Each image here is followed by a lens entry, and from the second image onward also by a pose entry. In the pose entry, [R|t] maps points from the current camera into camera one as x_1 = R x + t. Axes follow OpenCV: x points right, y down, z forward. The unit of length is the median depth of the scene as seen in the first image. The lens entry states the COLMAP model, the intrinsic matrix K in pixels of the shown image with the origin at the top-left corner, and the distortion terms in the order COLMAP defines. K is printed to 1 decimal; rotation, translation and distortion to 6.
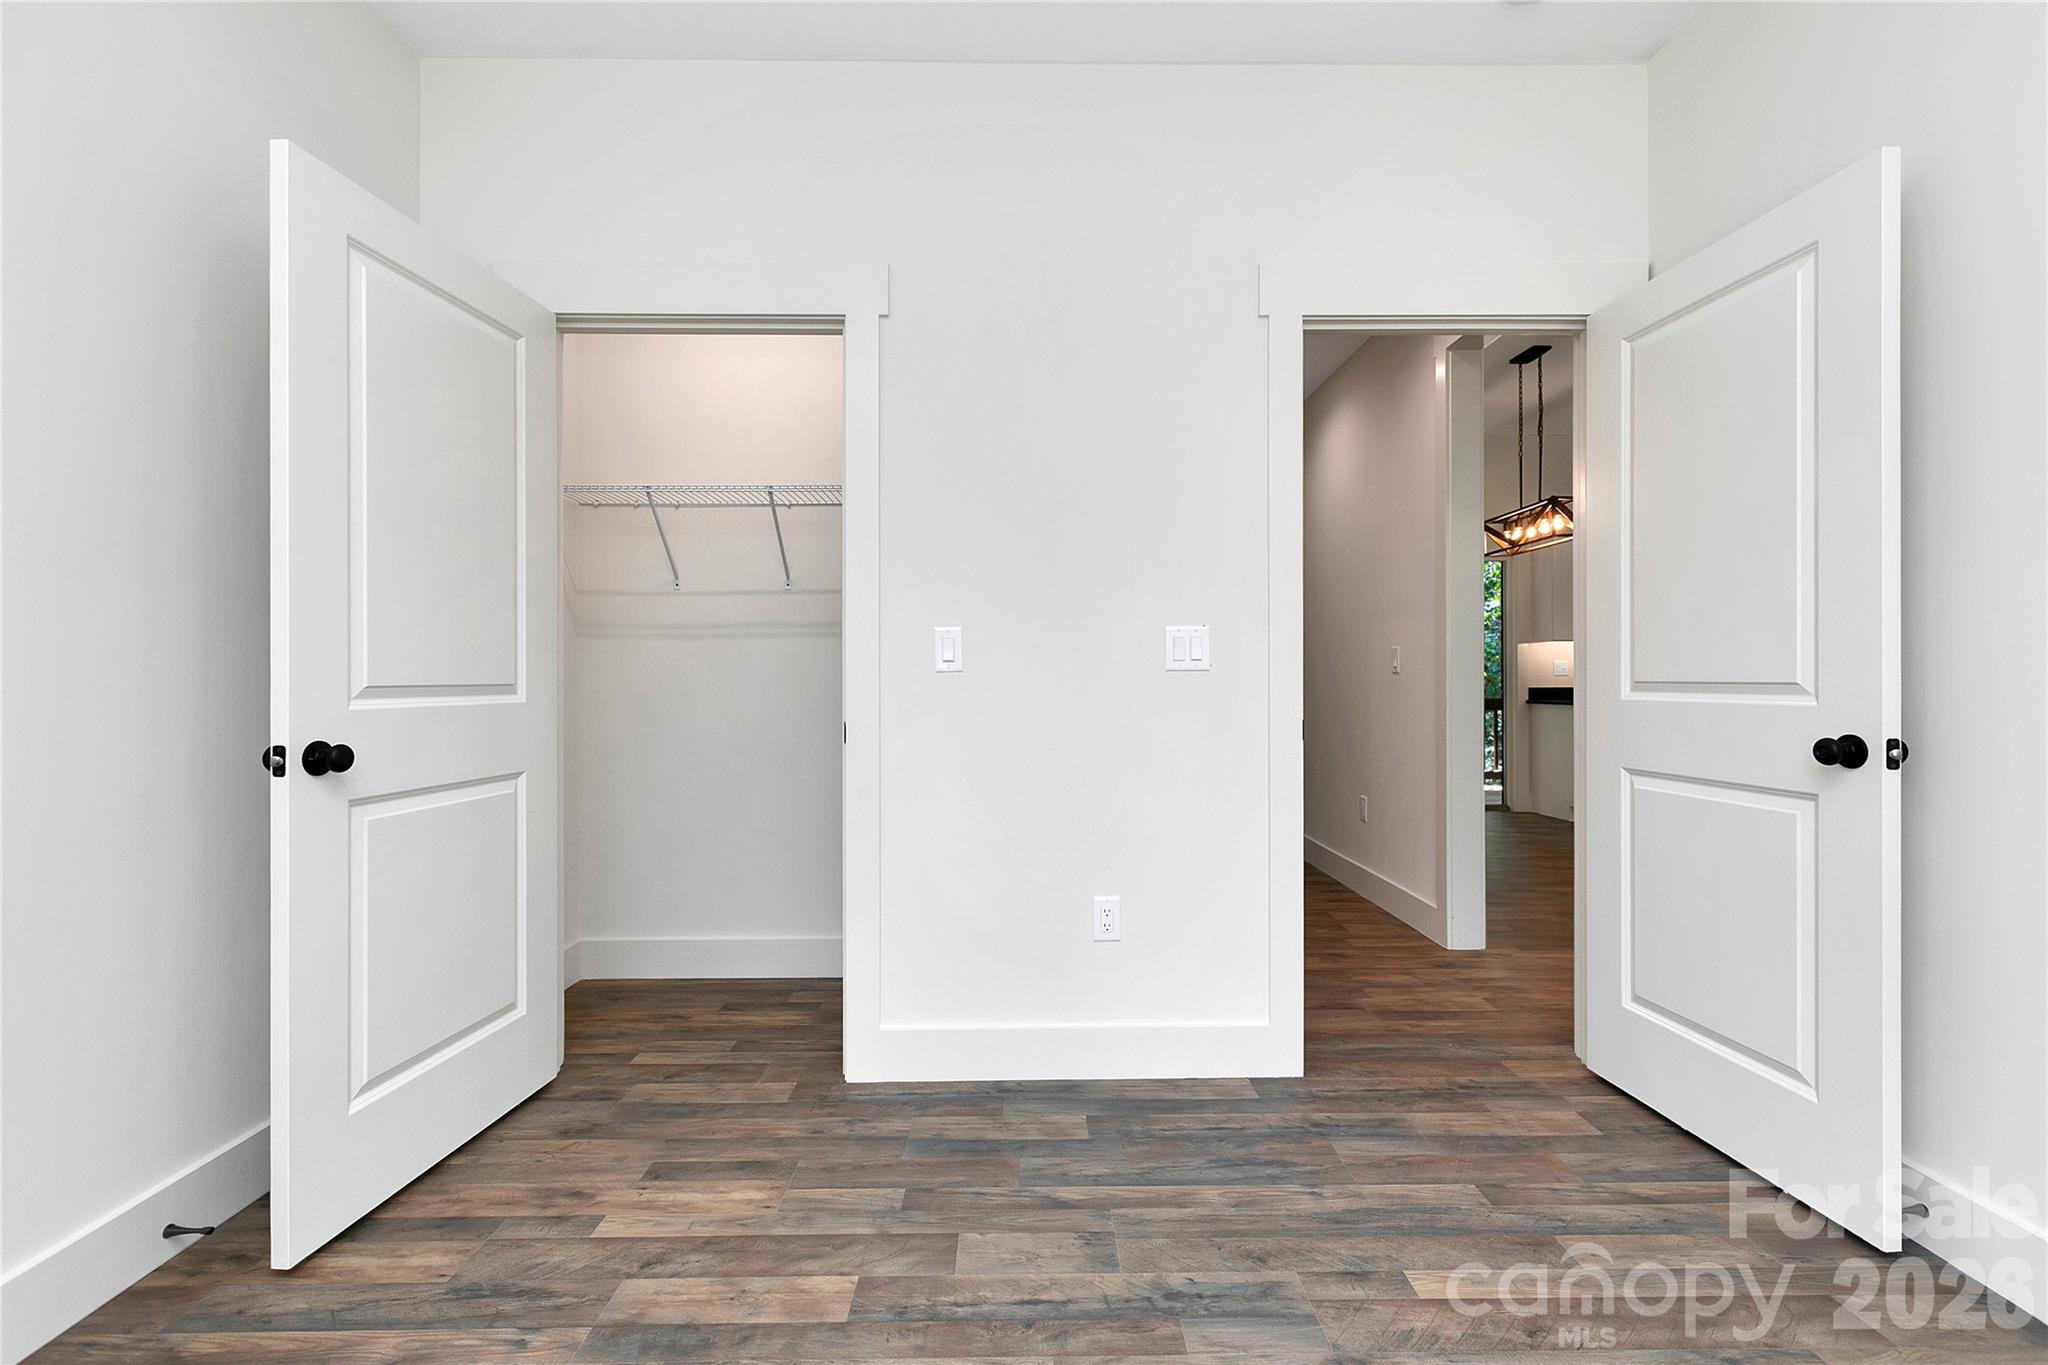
lens RADIAL K [[932.7, 0, 1032.0], [0, 932.7, 682.1], [0, 0, 1]] dist [0.000331, -0.001504]
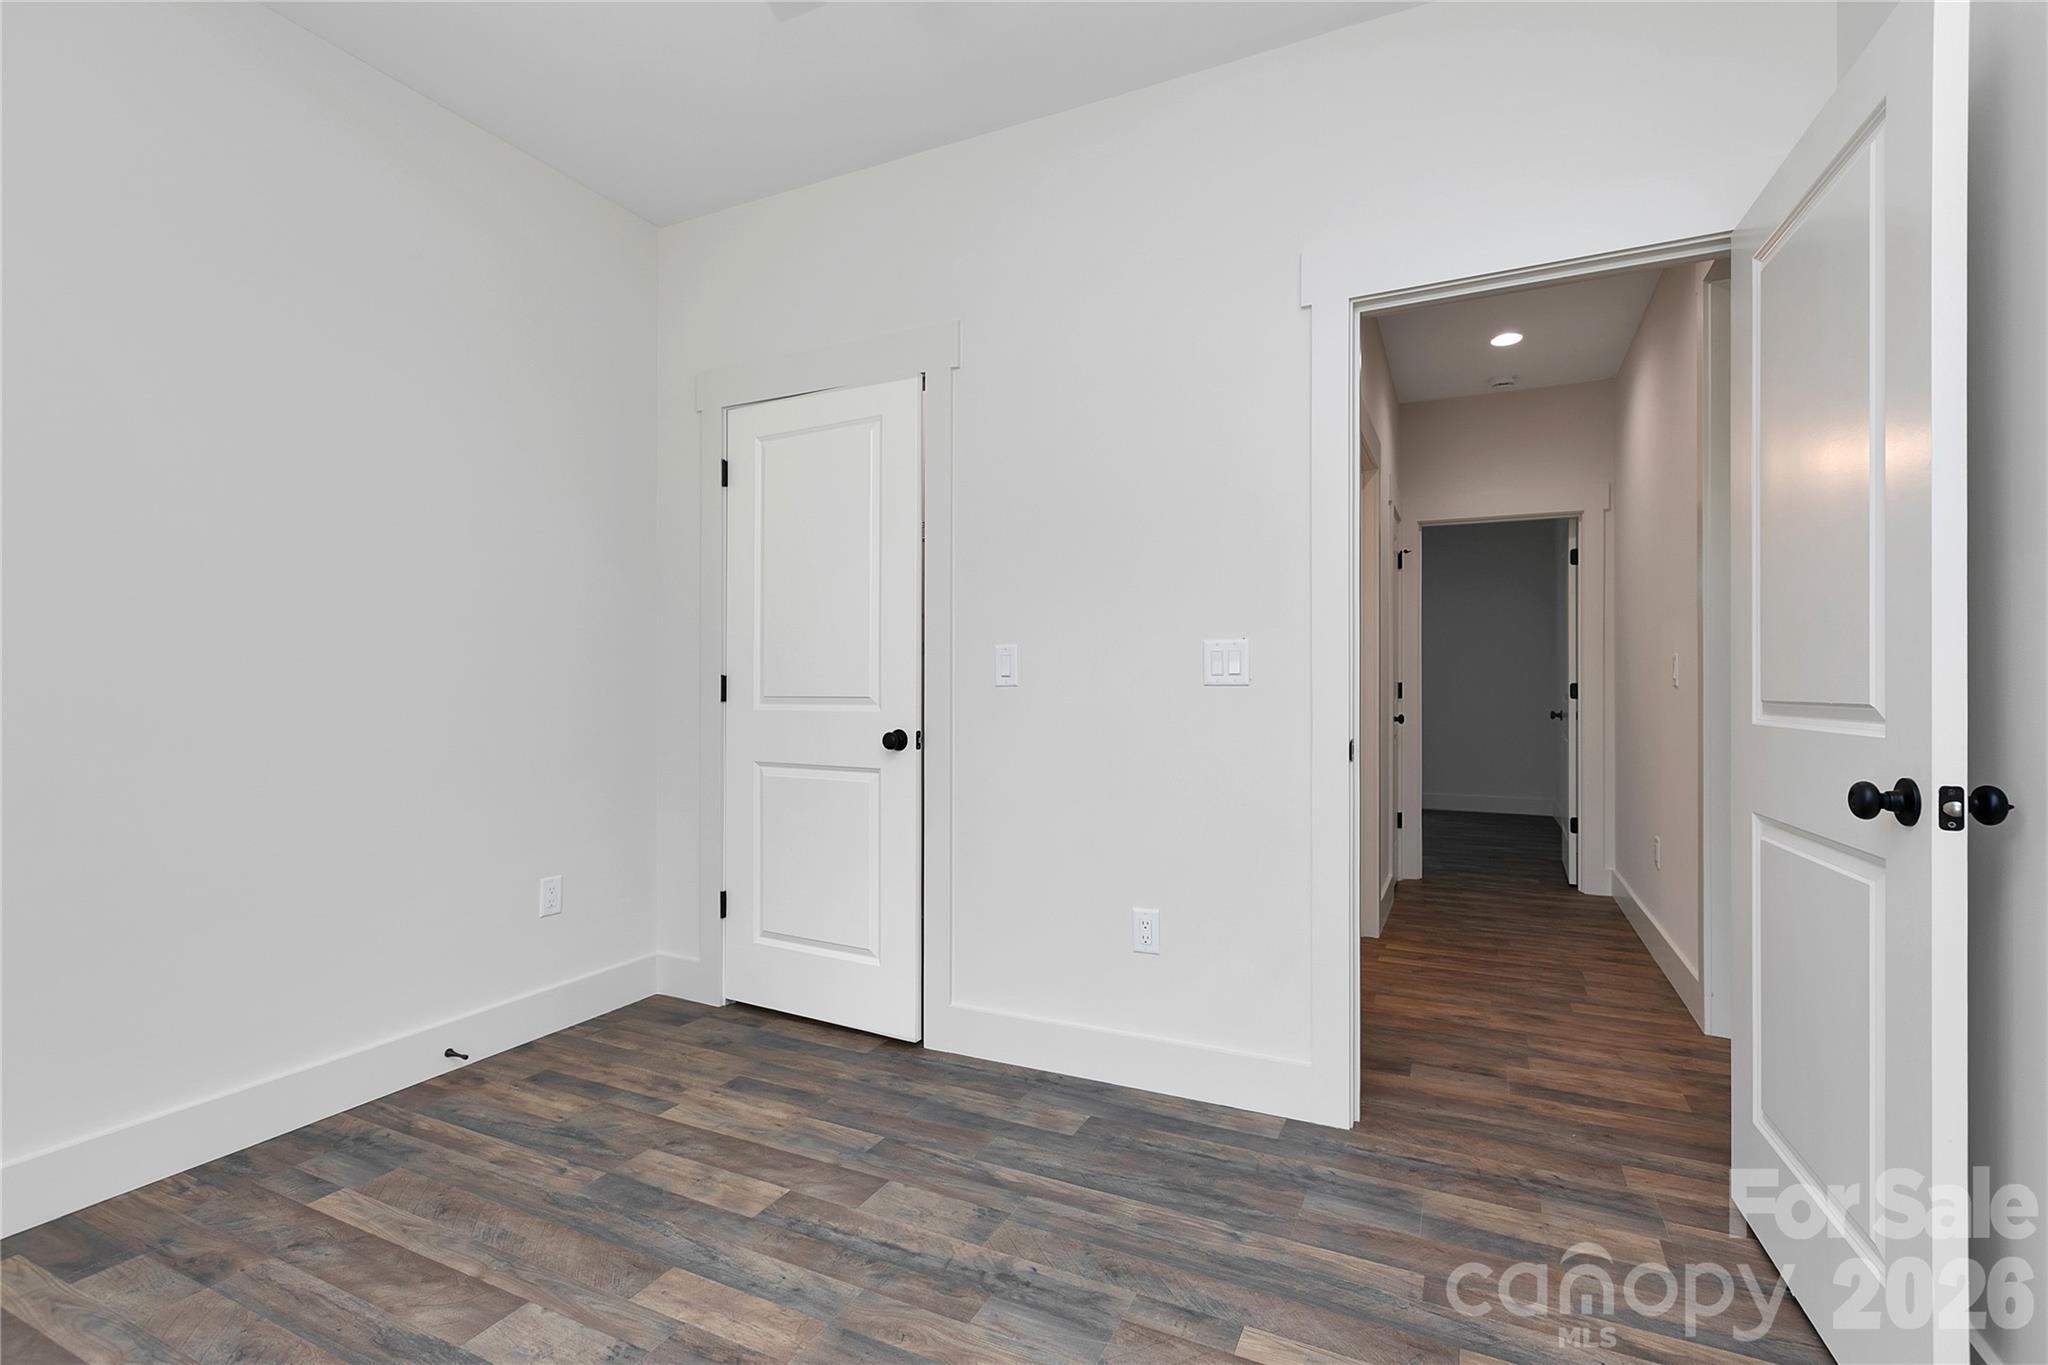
lens RADIAL K [[932.7, 0, 1032.0], [0, 932.7, 682.1], [0, 0, 1]] dist [0.000331, -0.001504]
pose [[0.895473, 0.001735, -0.445112, 0.540571], [-0.007123, 0.999920, -0.010433, -0.005397], [0.445058, 0.012513, 0.895414, 0.047586]]
